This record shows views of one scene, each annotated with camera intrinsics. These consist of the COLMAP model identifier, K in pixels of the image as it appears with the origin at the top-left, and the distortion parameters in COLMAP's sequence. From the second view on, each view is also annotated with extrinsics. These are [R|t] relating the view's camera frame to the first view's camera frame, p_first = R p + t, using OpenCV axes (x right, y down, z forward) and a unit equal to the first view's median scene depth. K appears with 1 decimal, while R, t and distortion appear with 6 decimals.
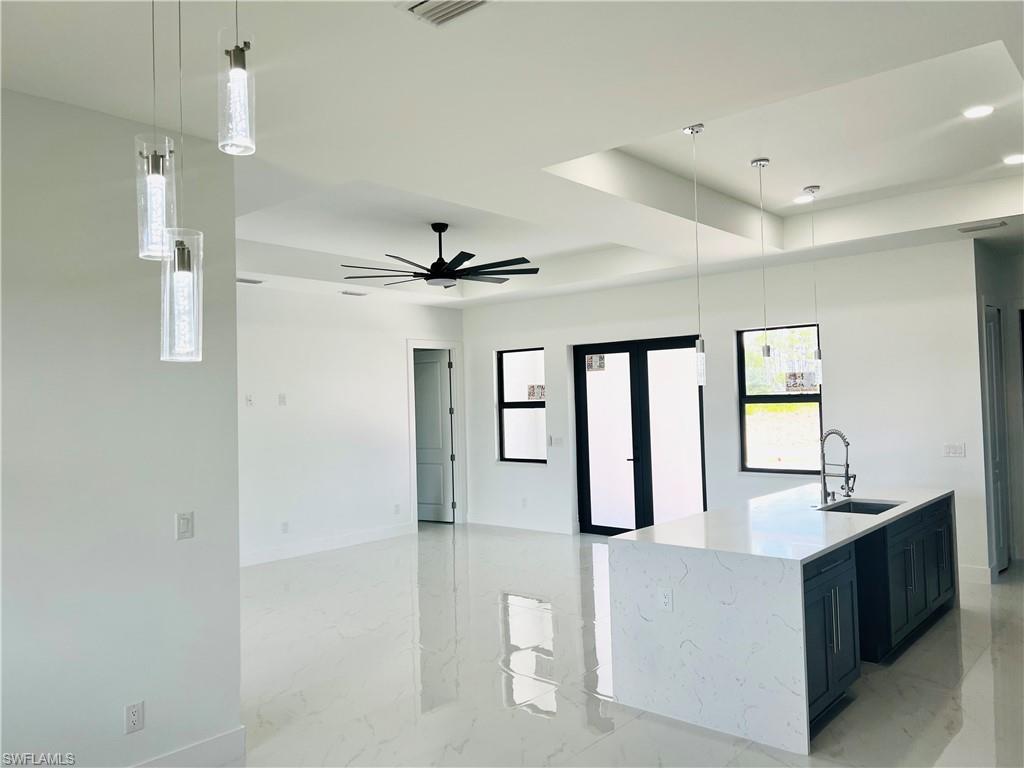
lens RADIAL K [[785.9, 0, 512.0], [0, 785.9, 384.0], [0, 0, 1]] dist [0.111864, -0.001053]
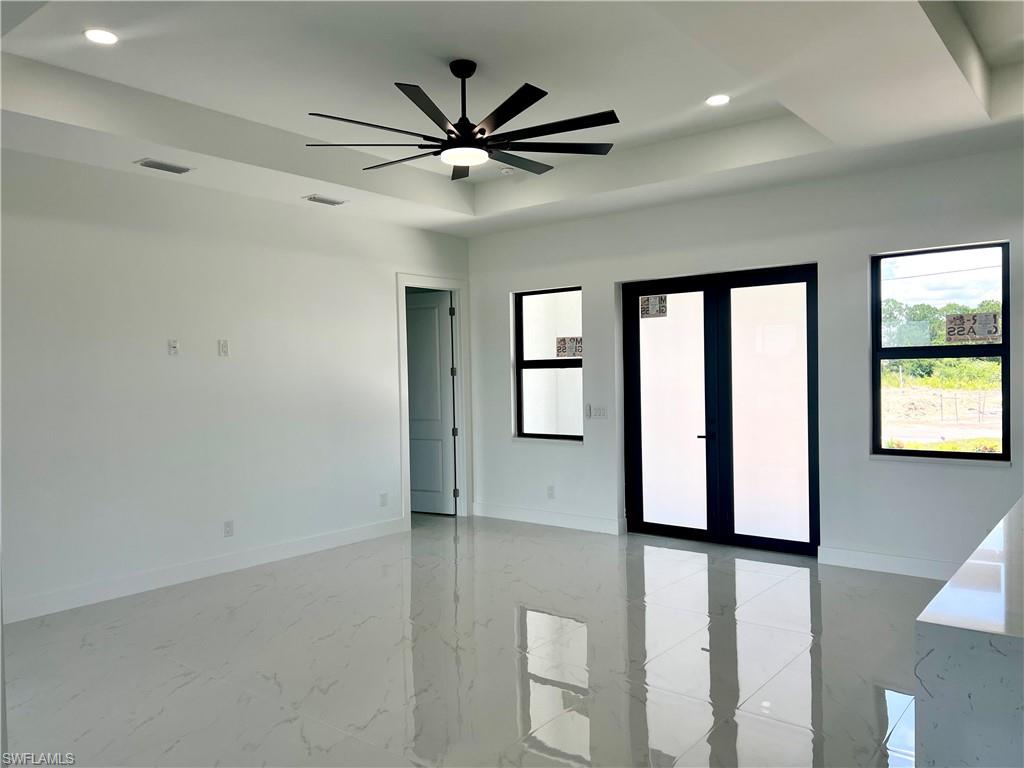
lens RADIAL K [[784.7, 0, 512.0], [0, 784.7, 384.0], [0, 0, 1]] dist [0.025529, -0.005374]
pose [[0.999379, 0.007305, 0.034477, -0.050334], [-0.008522, 0.999341, 0.035281, 0.020488], [-0.034197, -0.035553, 0.998783, 0.252358]]
